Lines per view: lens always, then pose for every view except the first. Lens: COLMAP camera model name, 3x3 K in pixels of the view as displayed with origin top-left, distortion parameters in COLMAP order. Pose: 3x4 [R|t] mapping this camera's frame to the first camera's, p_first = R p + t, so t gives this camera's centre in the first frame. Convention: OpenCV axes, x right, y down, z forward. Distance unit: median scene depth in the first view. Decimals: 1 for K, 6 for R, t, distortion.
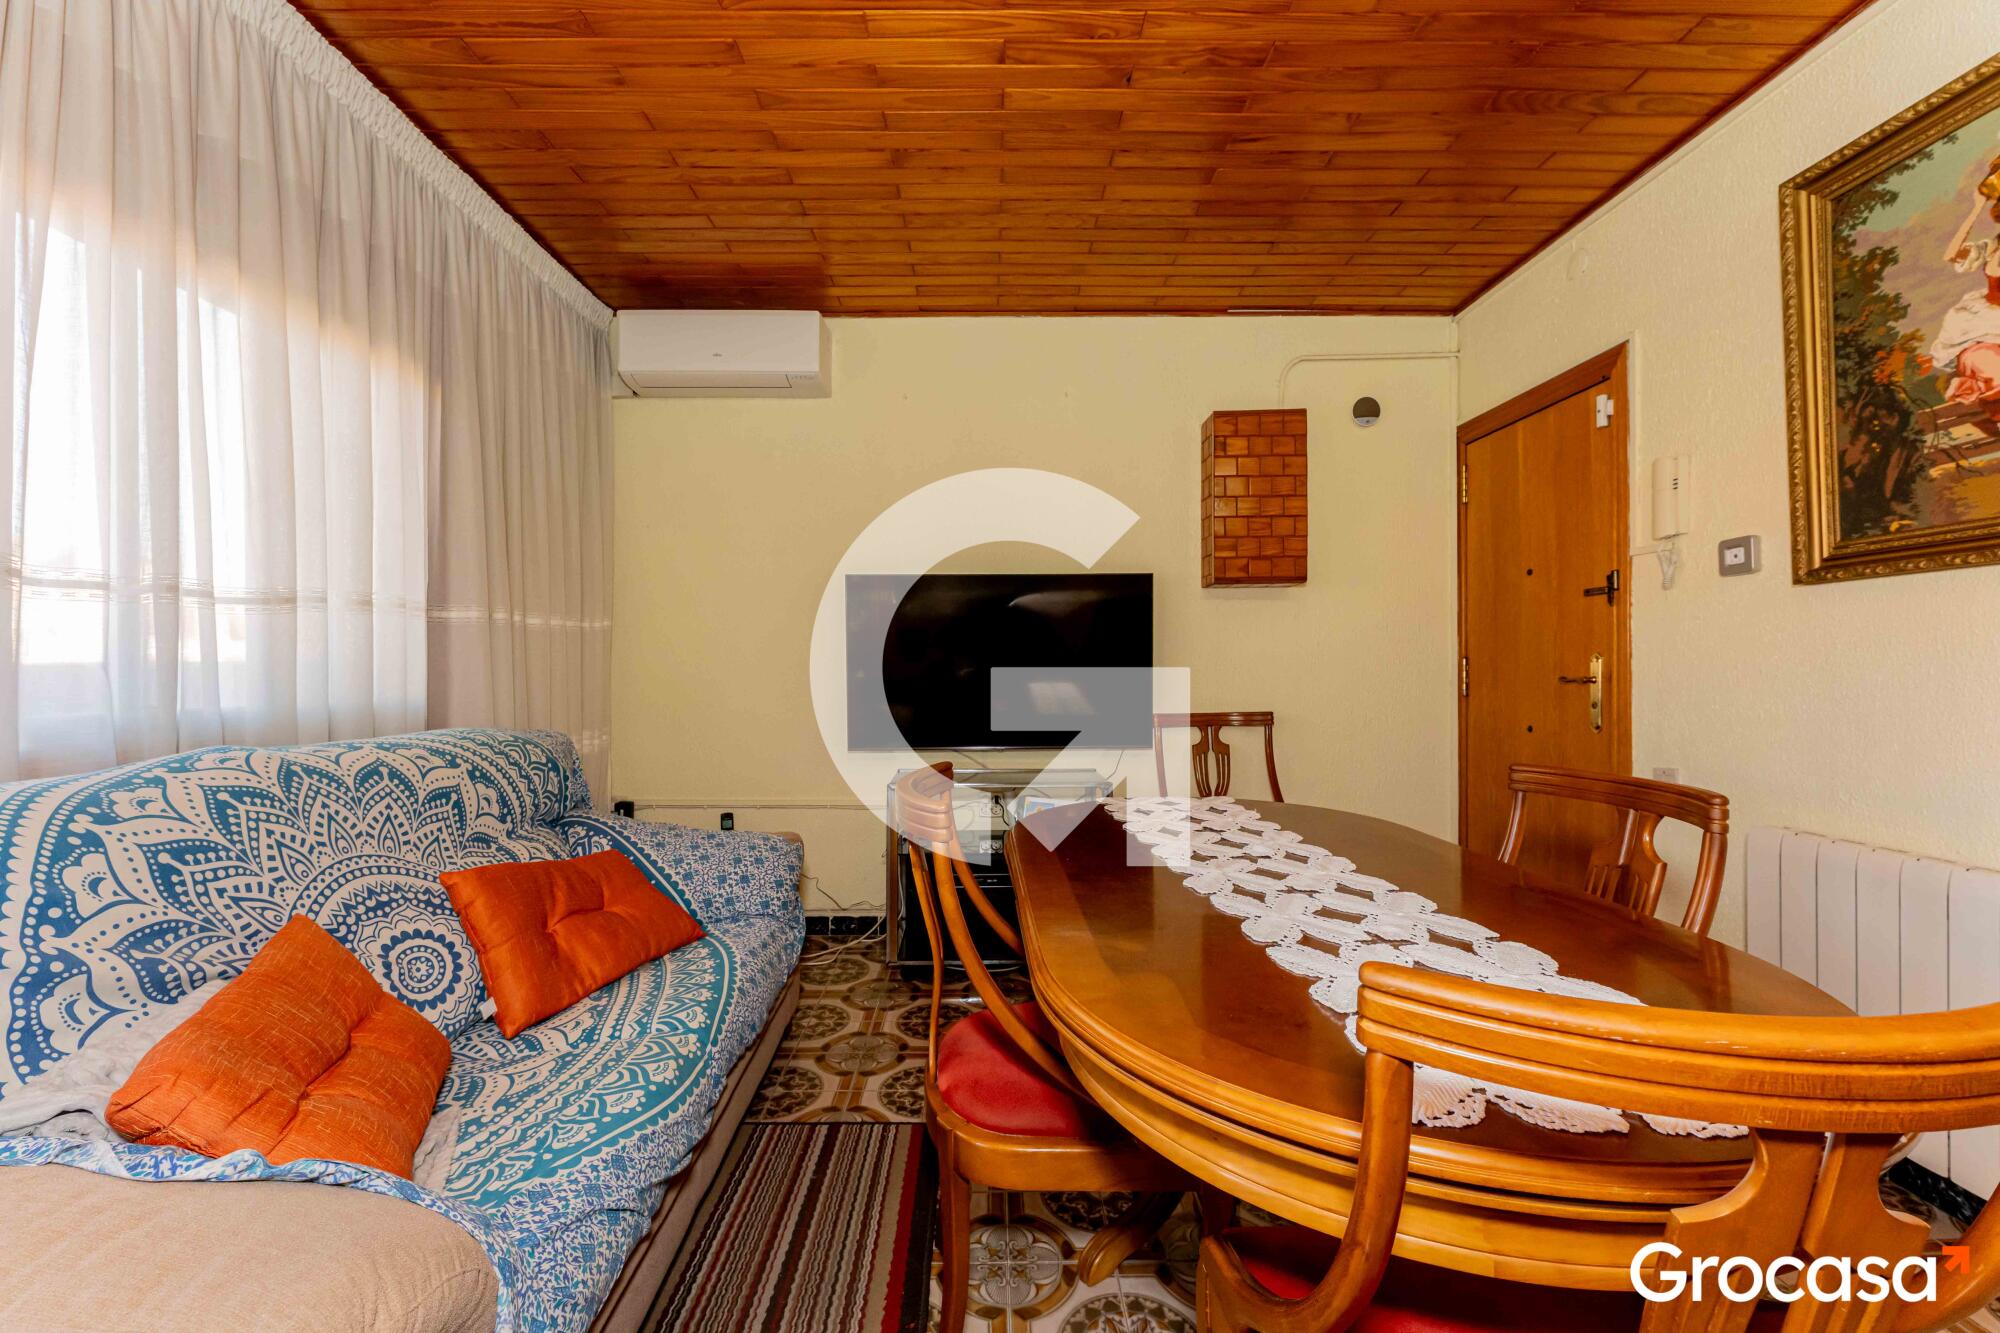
lens RADIAL K [[790.8, 0, 1000.0], [0, 790.8, 666.5], [0, 0, 1]] dist [0.009600, -0.000918]
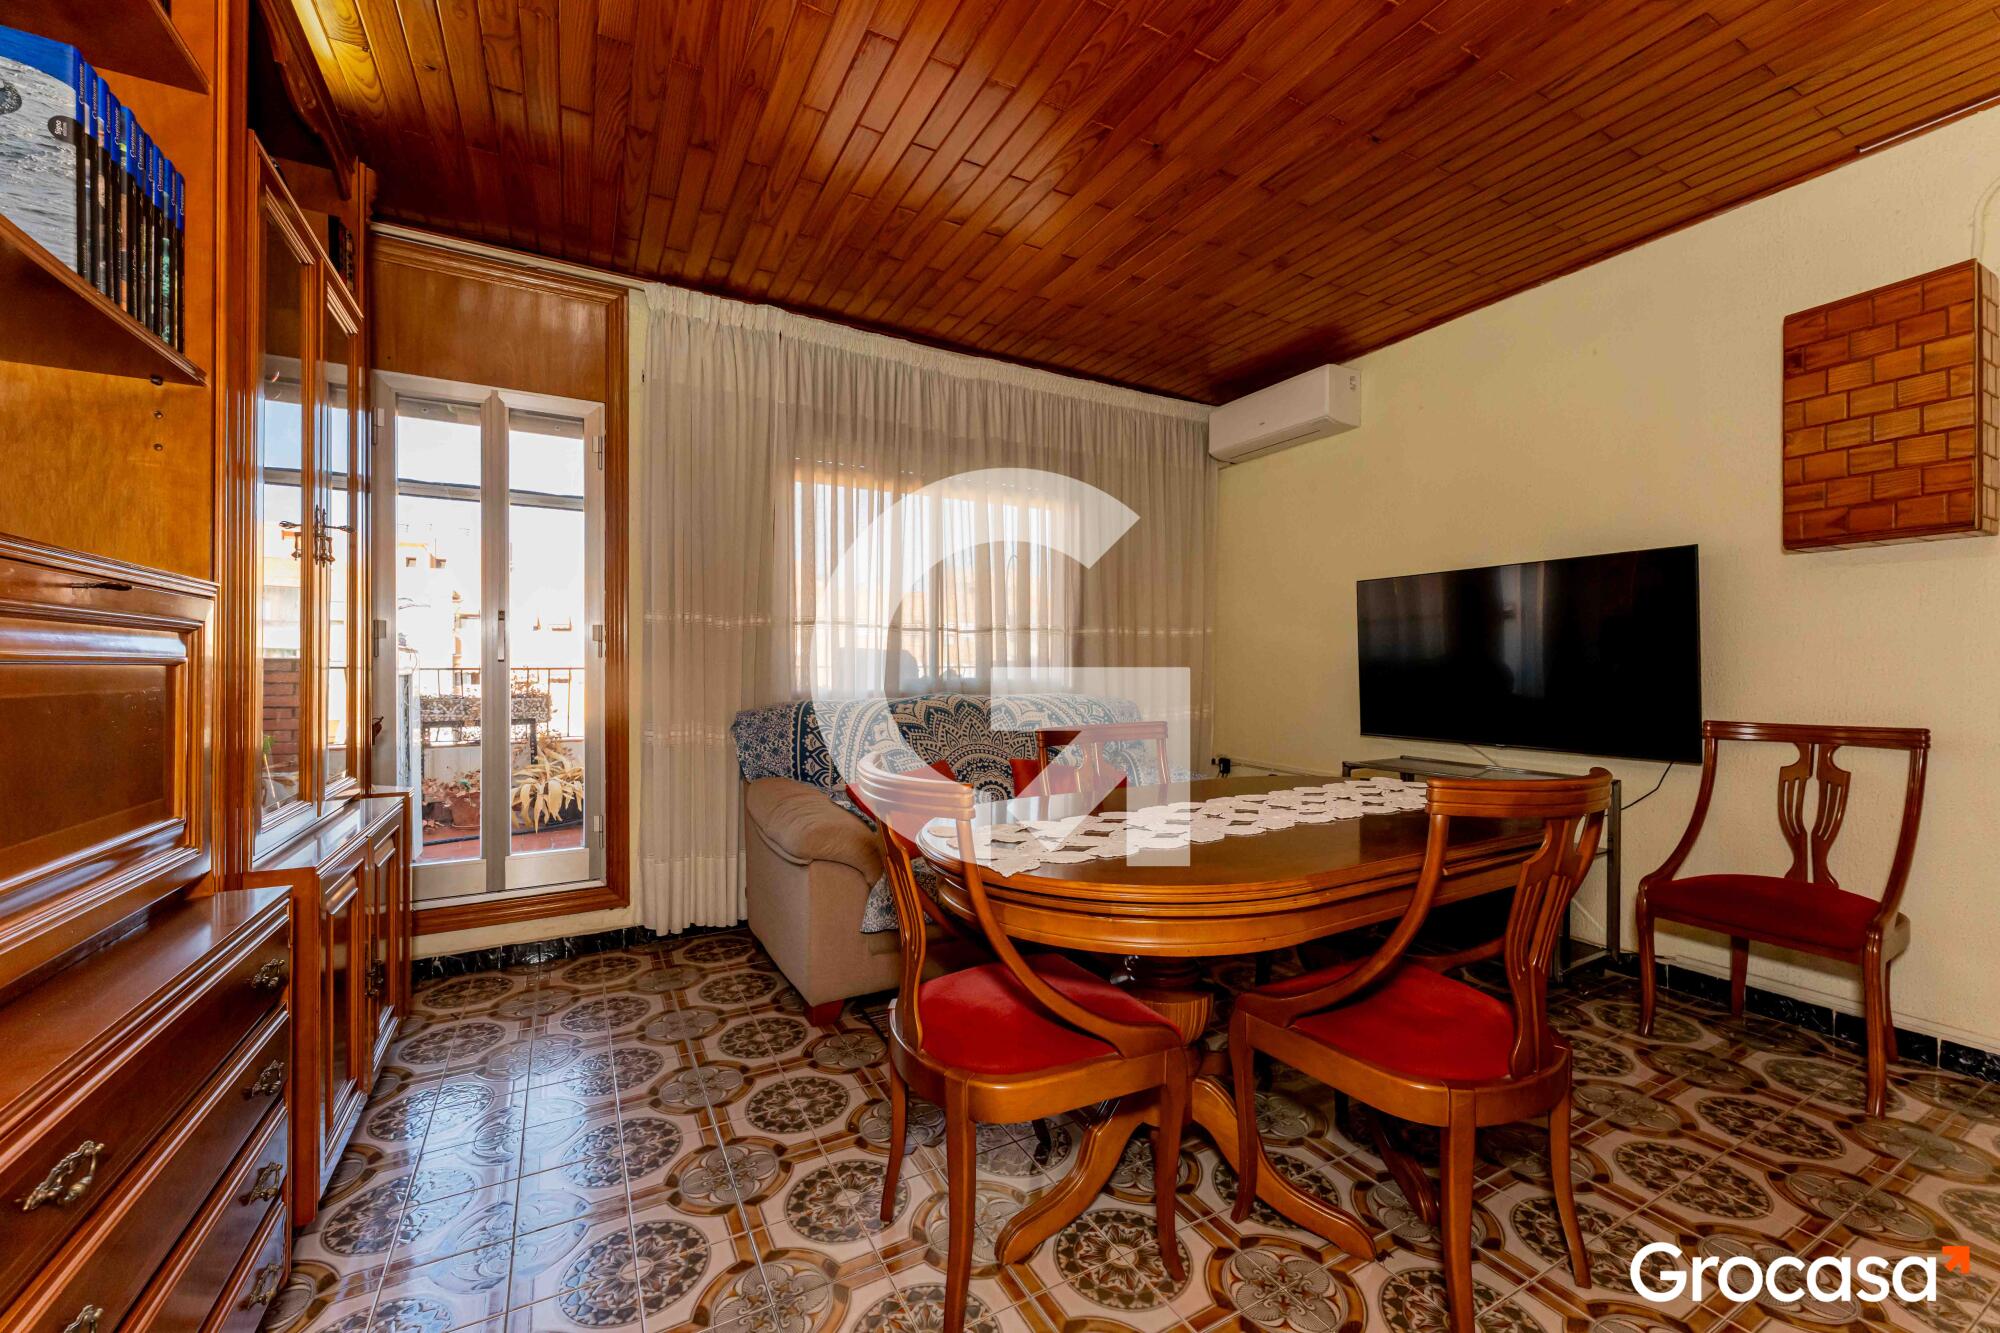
lens RADIAL K [[790.8, 0, 1000.0], [0, 790.8, 666.5], [0, 0, 1]] dist [0.009600, -0.000918]
pose [[0.466906, 0.005728, -0.884288, 0.725019], [-0.002286, 0.999983, 0.005271, 0.004073], [0.884304, -0.000439, 0.466911, 0.002008]]
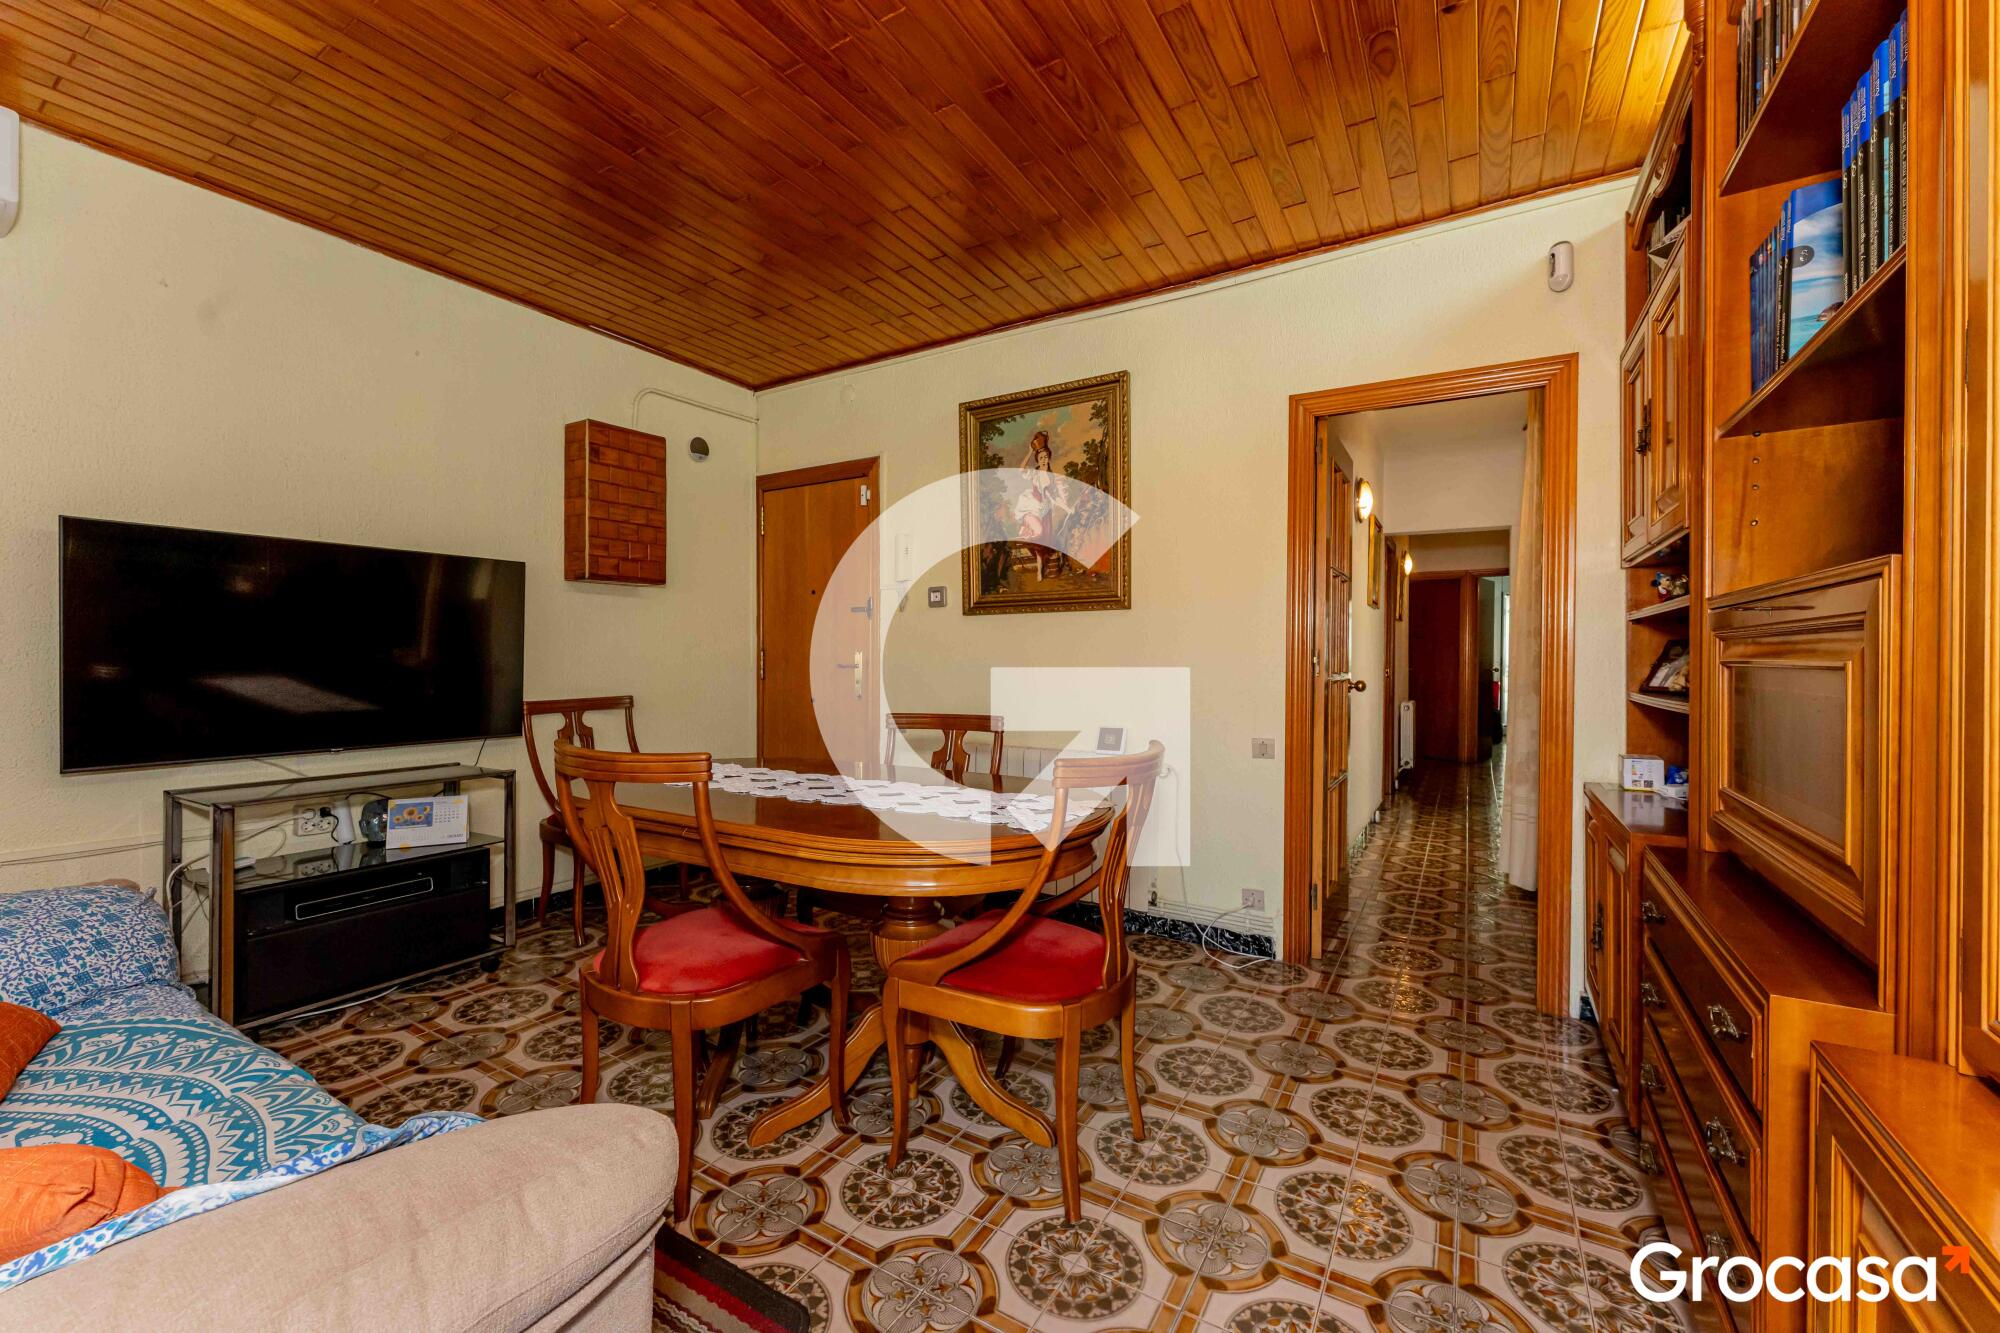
lens RADIAL K [[790.8, 0, 1000.0], [0, 790.8, 666.5], [0, 0, 1]] dist [0.009600, -0.000918]
pose [[0.531643, -0.002538, 0.846965, -0.429627], [-0.005607, 0.999963, 0.006515, 0.006099], [-0.846950, -0.008213, 0.531609, -0.064867]]
